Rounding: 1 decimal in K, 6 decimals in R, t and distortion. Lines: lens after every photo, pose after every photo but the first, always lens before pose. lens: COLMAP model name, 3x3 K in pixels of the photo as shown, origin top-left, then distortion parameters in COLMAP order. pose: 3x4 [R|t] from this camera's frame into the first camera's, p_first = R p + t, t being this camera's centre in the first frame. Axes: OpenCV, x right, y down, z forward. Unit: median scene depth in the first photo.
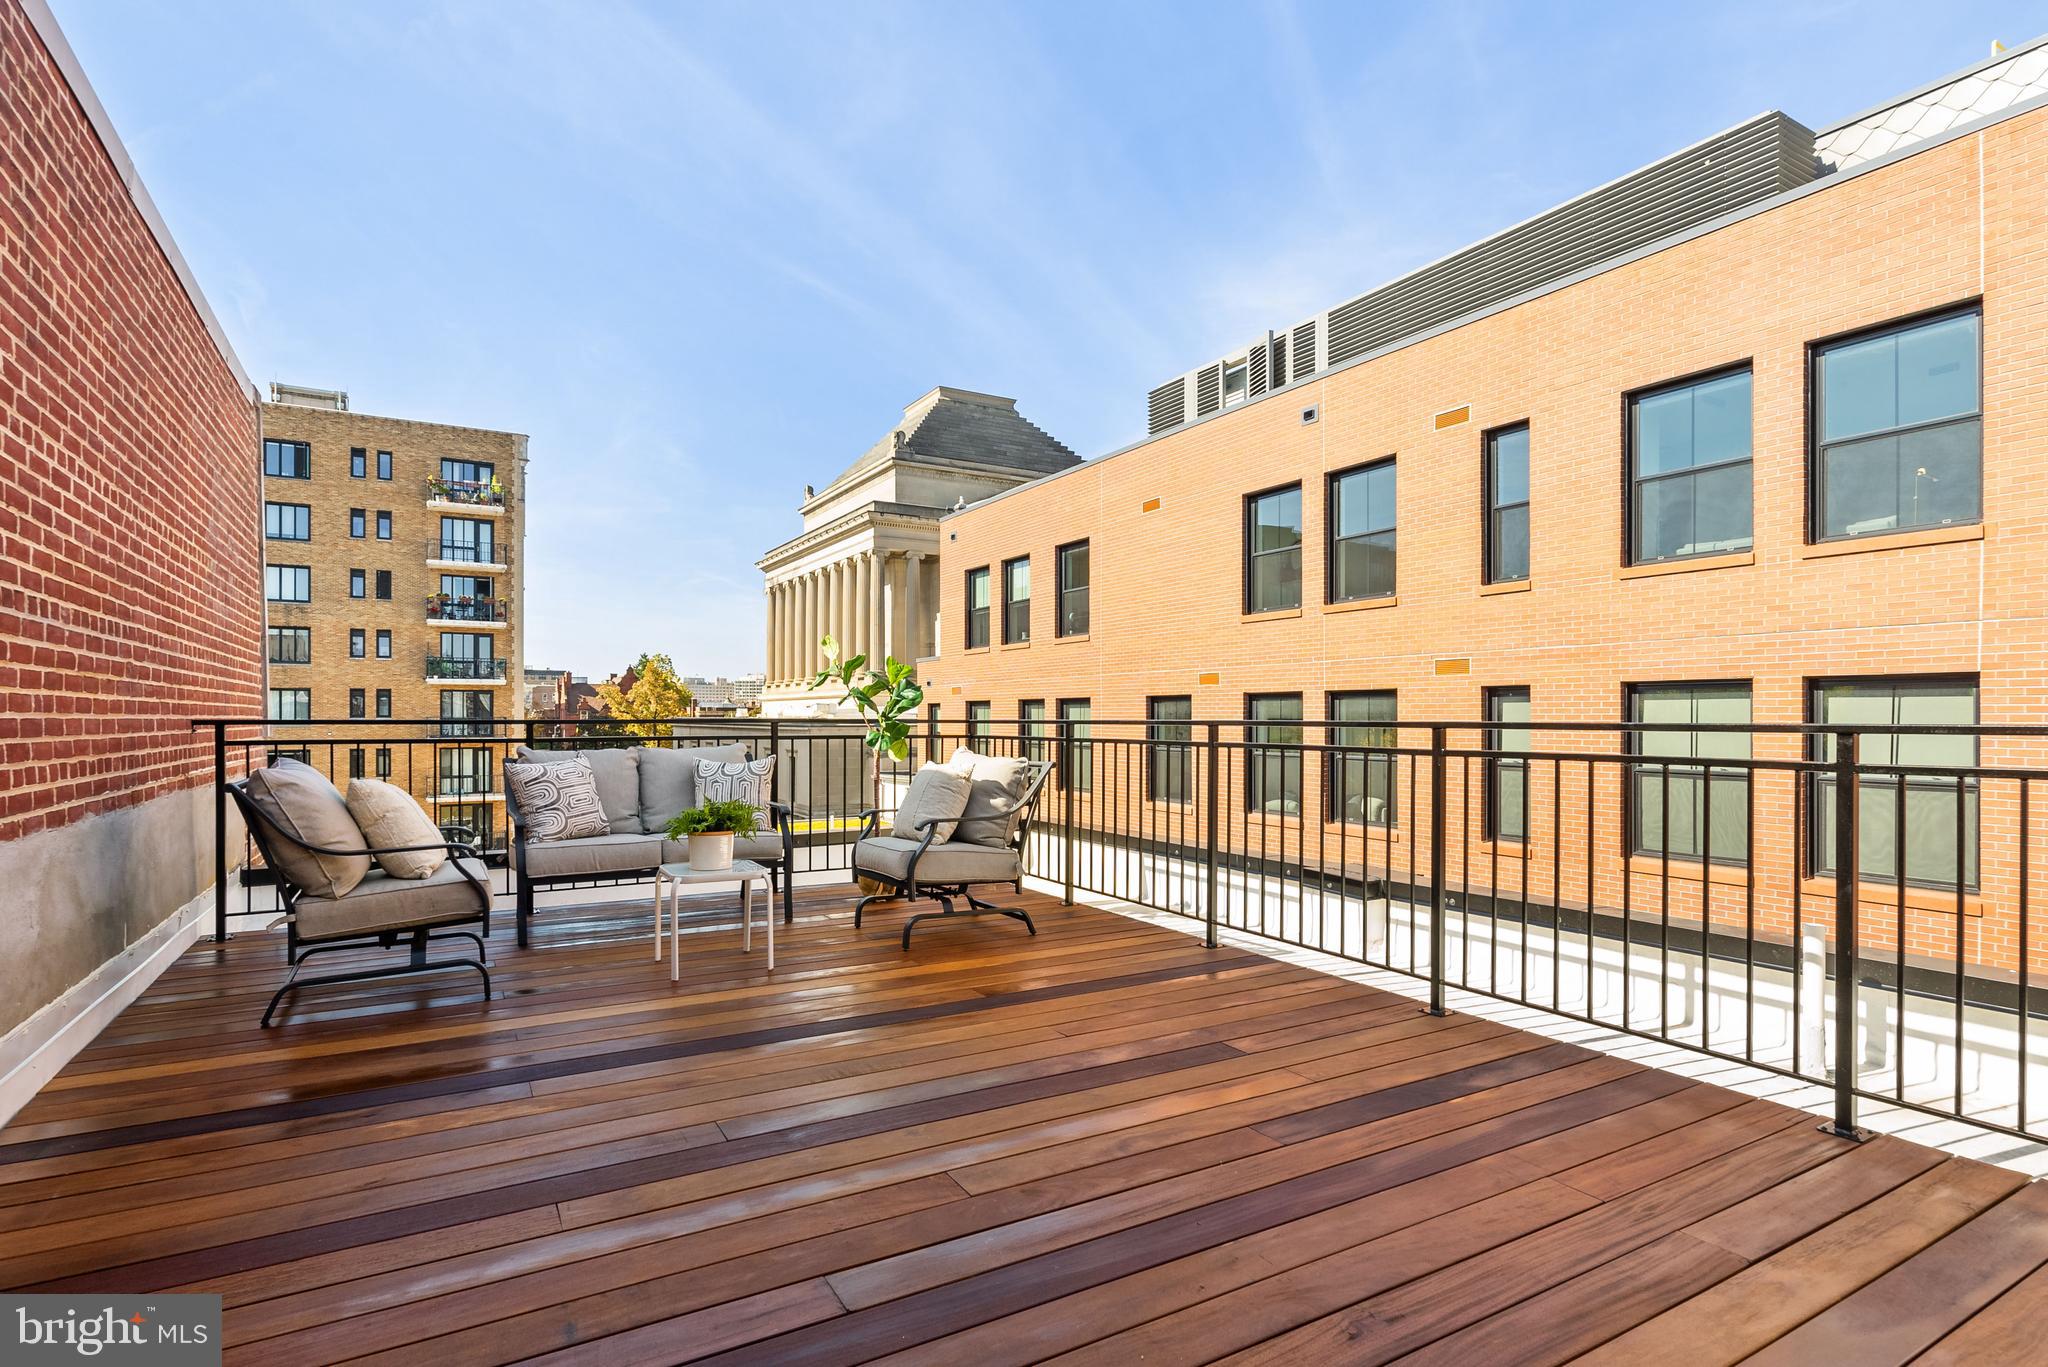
lens RADIAL K [[1019.7, 0, 1033.2], [0, 1019.7, 718.9], [0, 0, 1]] dist [-0.014258, 0.001994]
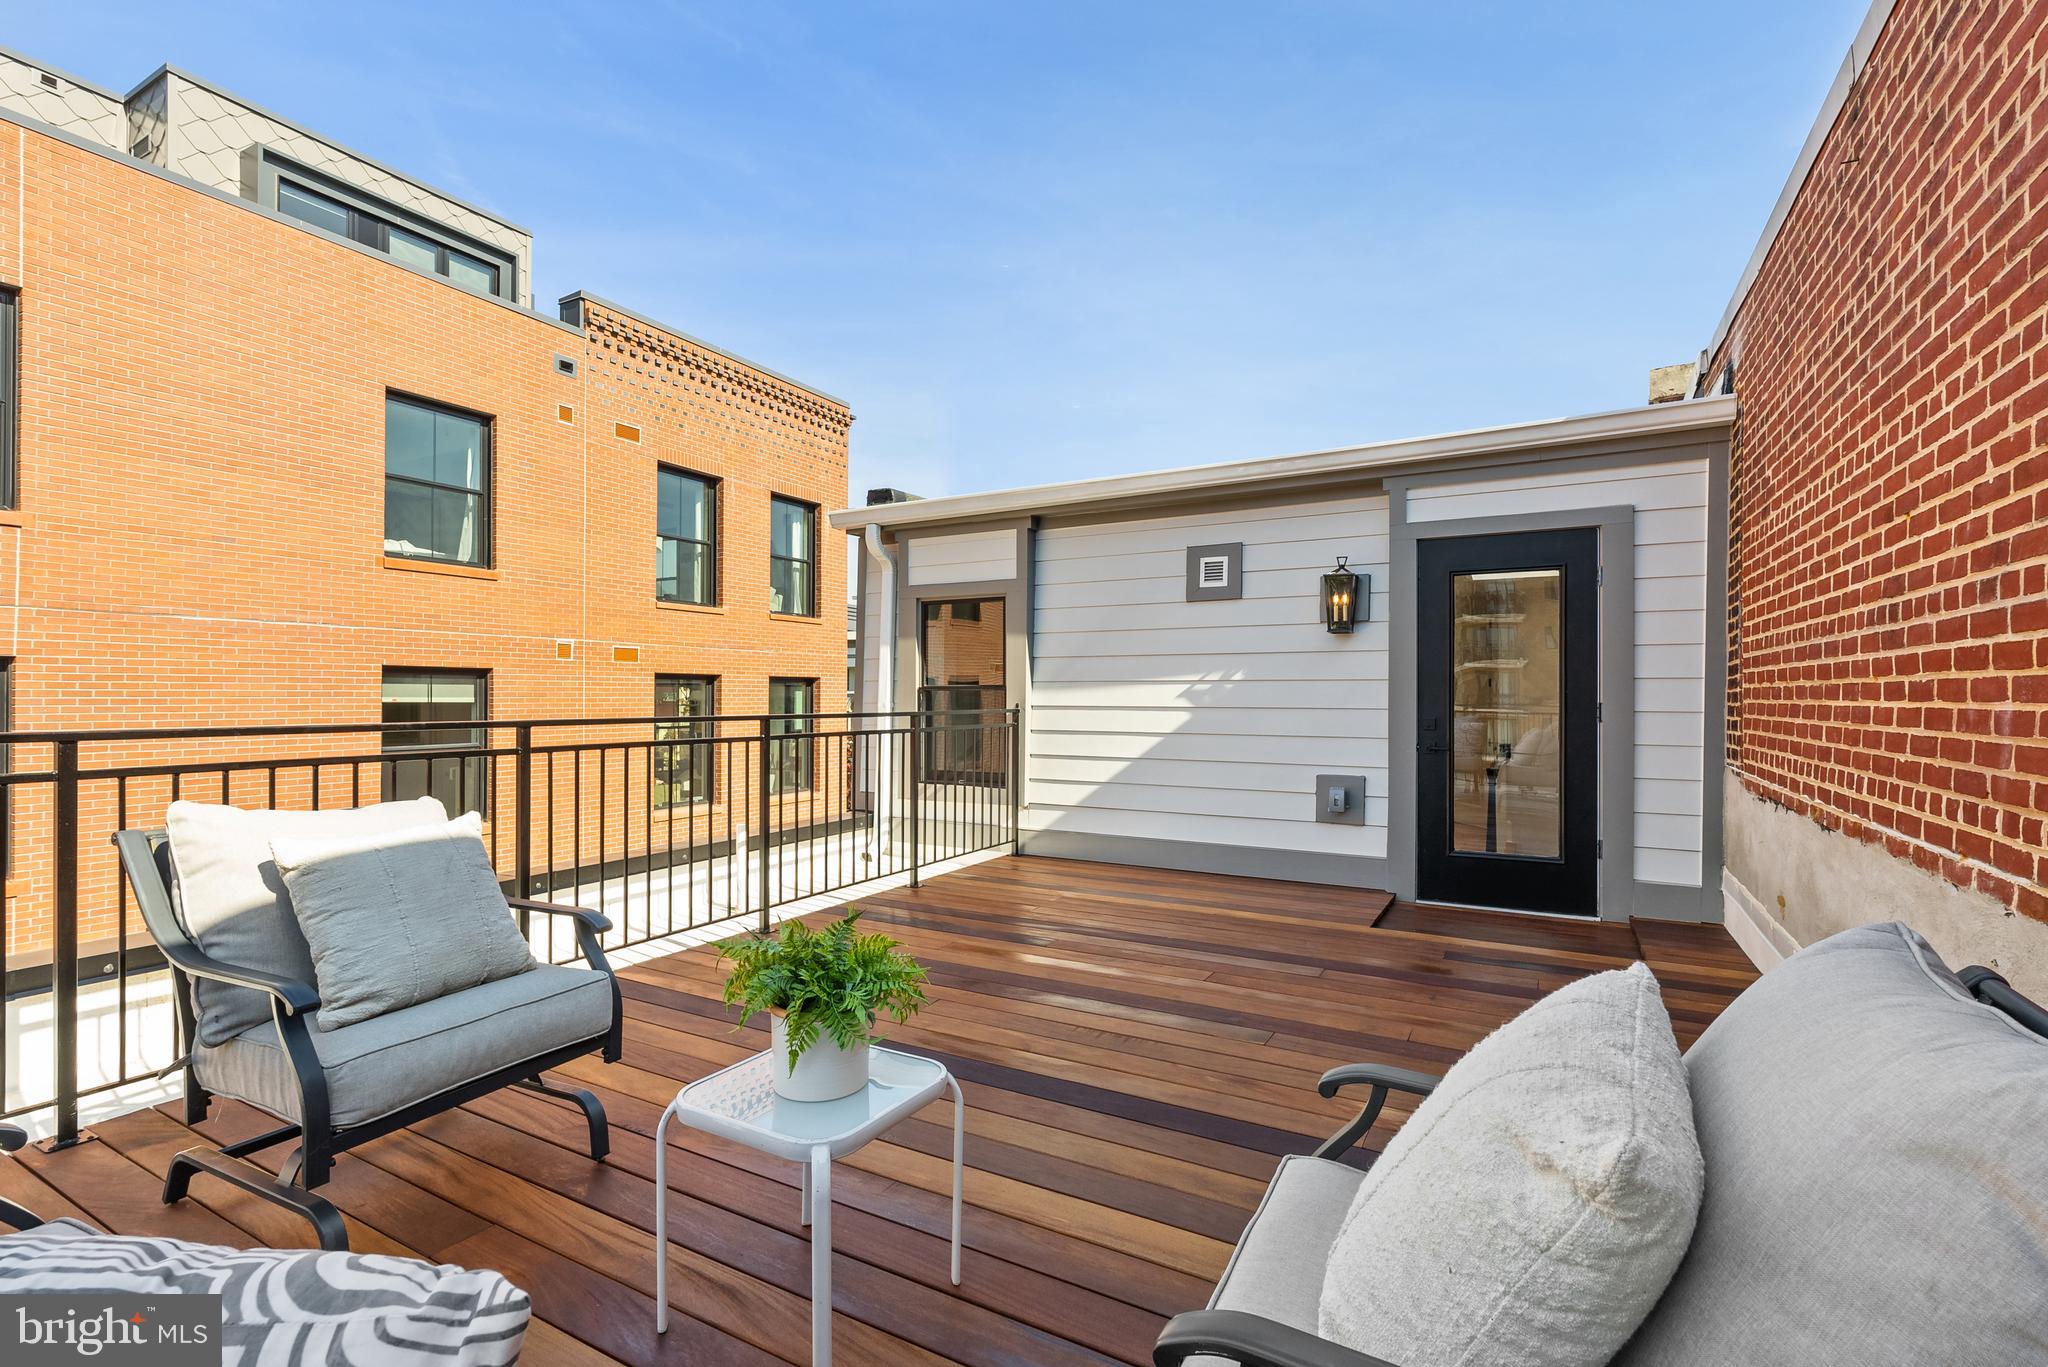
lens RADIAL K [[930.7, 0, 1032.2], [0, 930.7, 692.1], [0, 0, 1]] dist [-0.002102, 0.001848]
pose [[-0.500326, 0.001218, 0.865836, -0.266077], [0.001403, 0.999999, -0.000597, -0.006809], [-0.865836, 0.000916, -0.500327, 0.418732]]
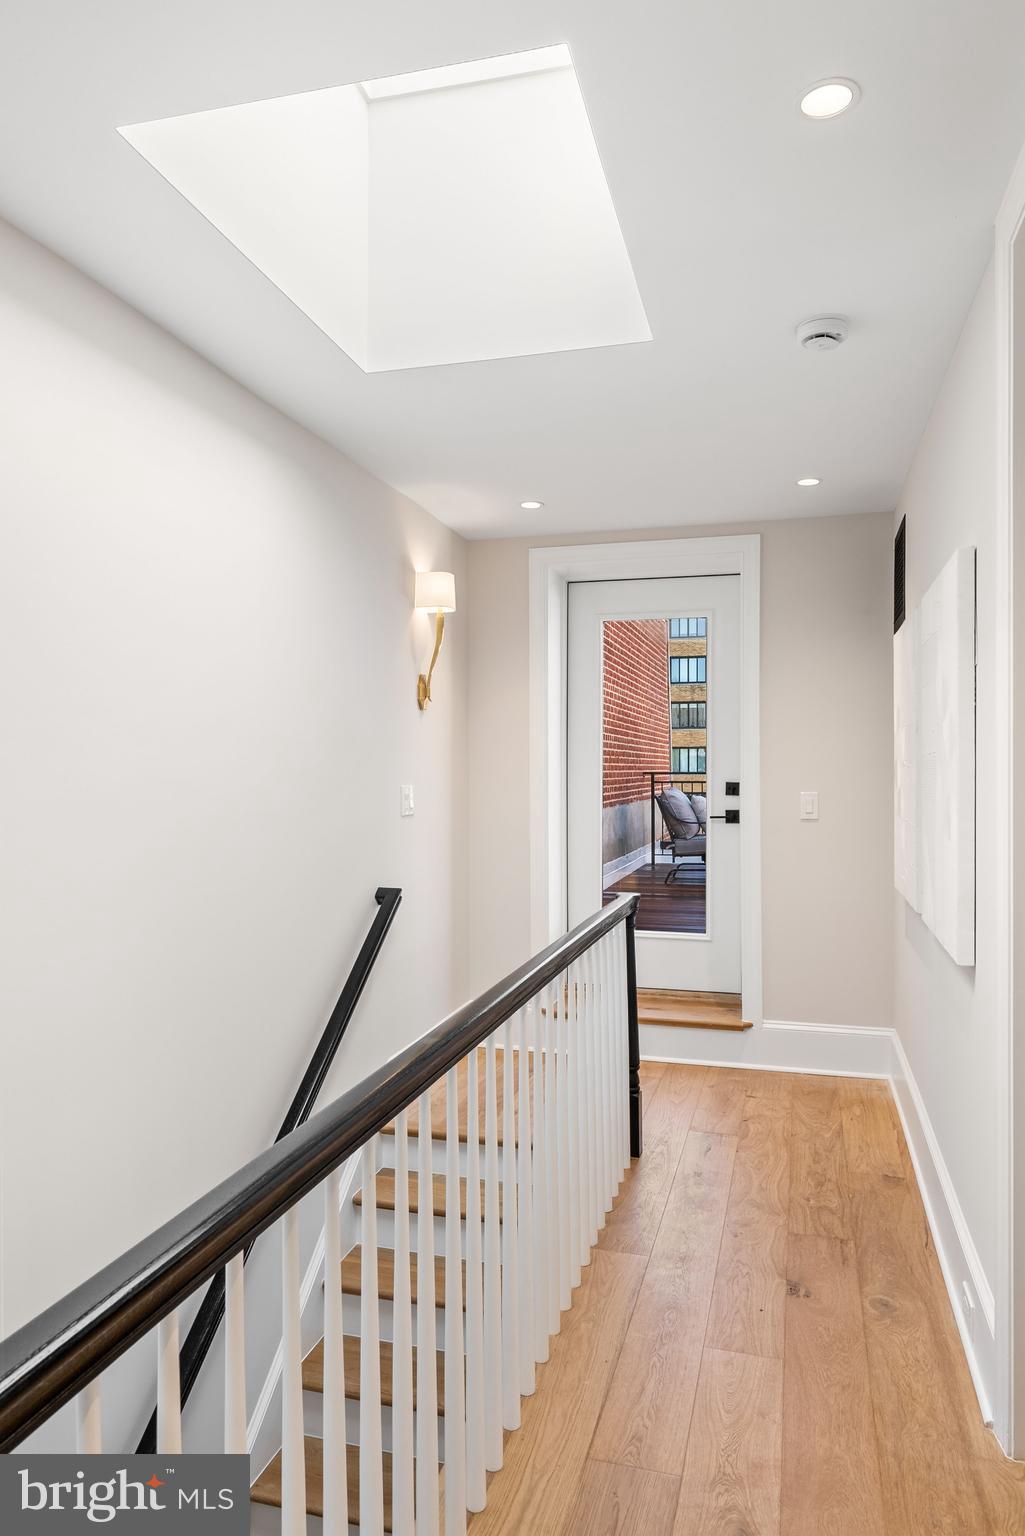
lens RADIAL K [[982.5, 0, 514.9], [0, 982.5, 768.7], [0, 0, 1]] dist [0.002368, 0.000036]
pose [[0.684133, -0.001207, -0.729357, 0.064022], [0.001698, 0.999999, -0.000062, -0.000704], [0.729356, -0.001197, 0.684134, -0.079399]]
